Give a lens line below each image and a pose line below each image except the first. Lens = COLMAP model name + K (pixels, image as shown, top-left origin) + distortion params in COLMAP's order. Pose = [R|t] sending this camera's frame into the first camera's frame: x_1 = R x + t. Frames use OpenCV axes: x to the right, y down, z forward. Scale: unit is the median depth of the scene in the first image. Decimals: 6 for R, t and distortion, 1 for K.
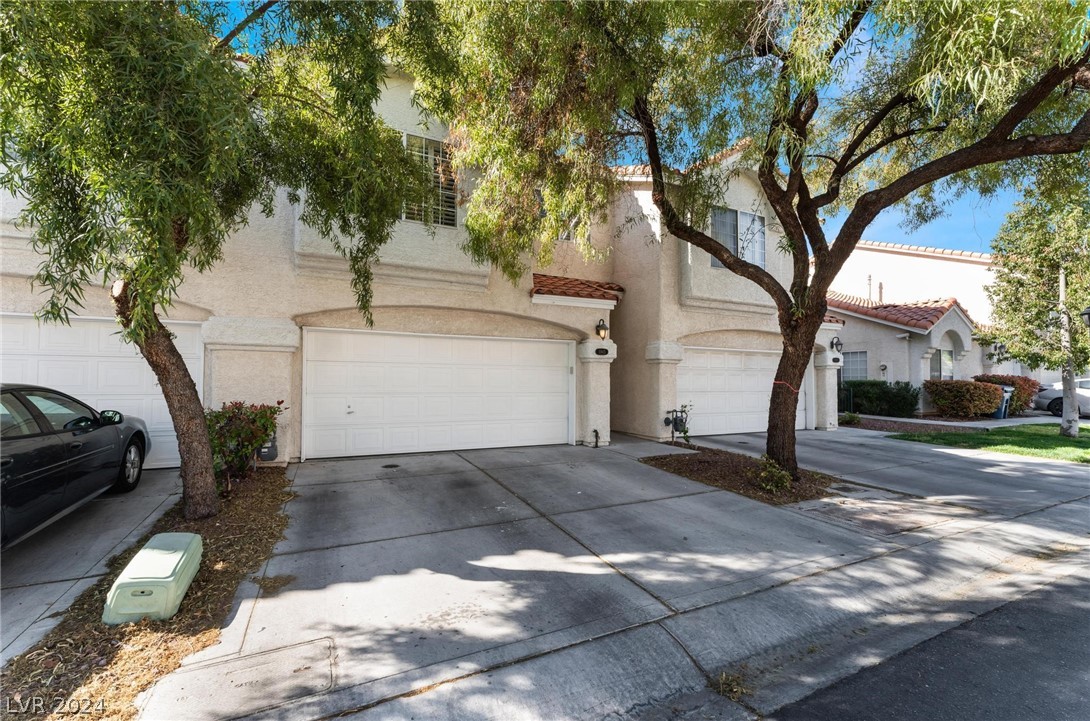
lens RADIAL K [[453.0, 0, 545.4], [0, 453.0, 362.5], [0, 0, 1]] dist [0.000059, 0.000299]
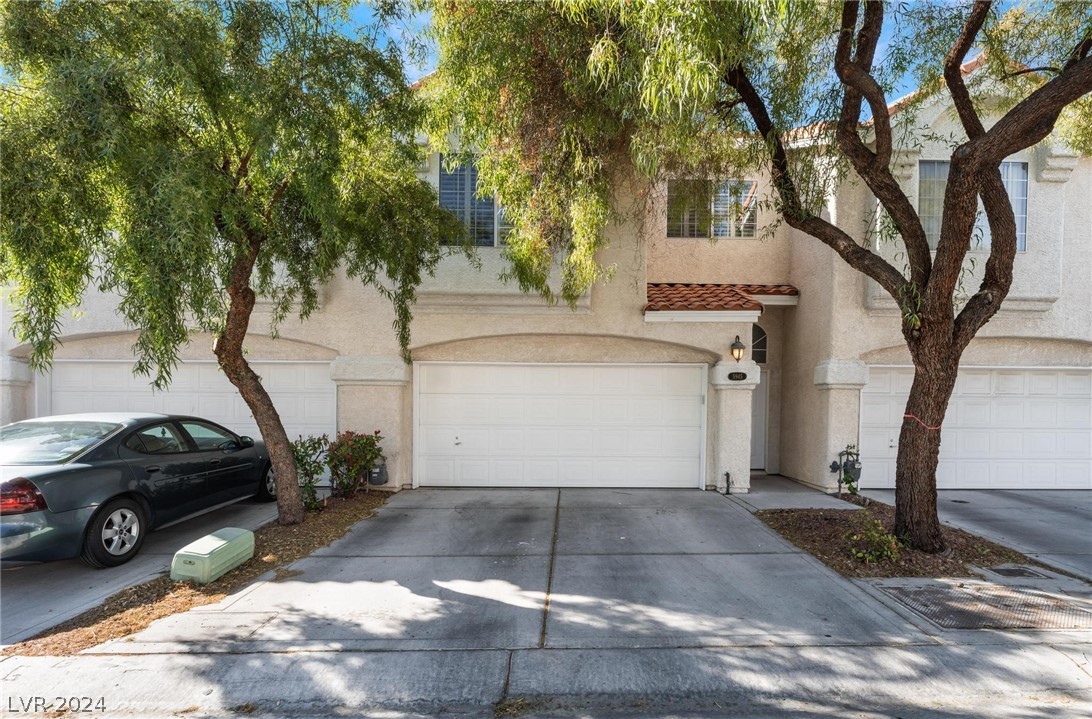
lens RADIAL K [[538.9, 0, 535.6], [0, 538.9, 409.5], [0, 0, 1]] dist [0.001834, -0.001714]
pose [[0.908666, -0.001385, -0.417521, 0.458805], [0.016904, 0.999297, 0.033474, -0.007048], [0.417181, -0.037474, 0.908051, -0.041136]]
